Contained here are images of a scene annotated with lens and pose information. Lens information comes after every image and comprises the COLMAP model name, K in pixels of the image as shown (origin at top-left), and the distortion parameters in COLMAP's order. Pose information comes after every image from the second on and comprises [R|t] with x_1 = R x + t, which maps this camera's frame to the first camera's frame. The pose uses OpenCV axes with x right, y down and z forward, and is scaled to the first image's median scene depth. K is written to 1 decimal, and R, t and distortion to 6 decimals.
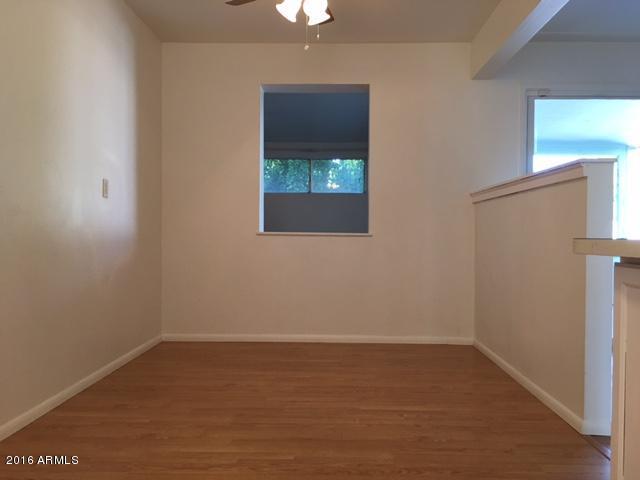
lens RADIAL K [[549.7, 0, 320.1], [0, 549.7, 231.9], [0, 0, 1]] dist [0.085629, -0.118208]
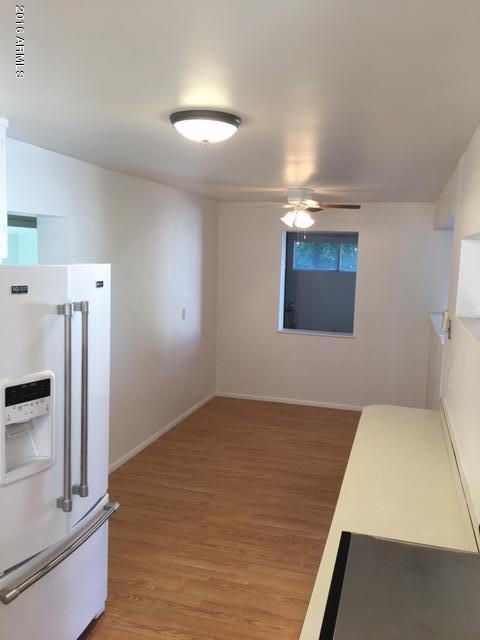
lens RADIAL K [[549.7, 0, 249.3], [0, 549.7, 319.2], [0, 0, 1]] dist [0.085629, -0.118208]
pose [[0.970635, 0.051330, -0.235018, 0.227783], [-0.023858, 0.992694, 0.118278, -0.288544], [0.239373, -0.109197, 0.964768, -0.641633]]
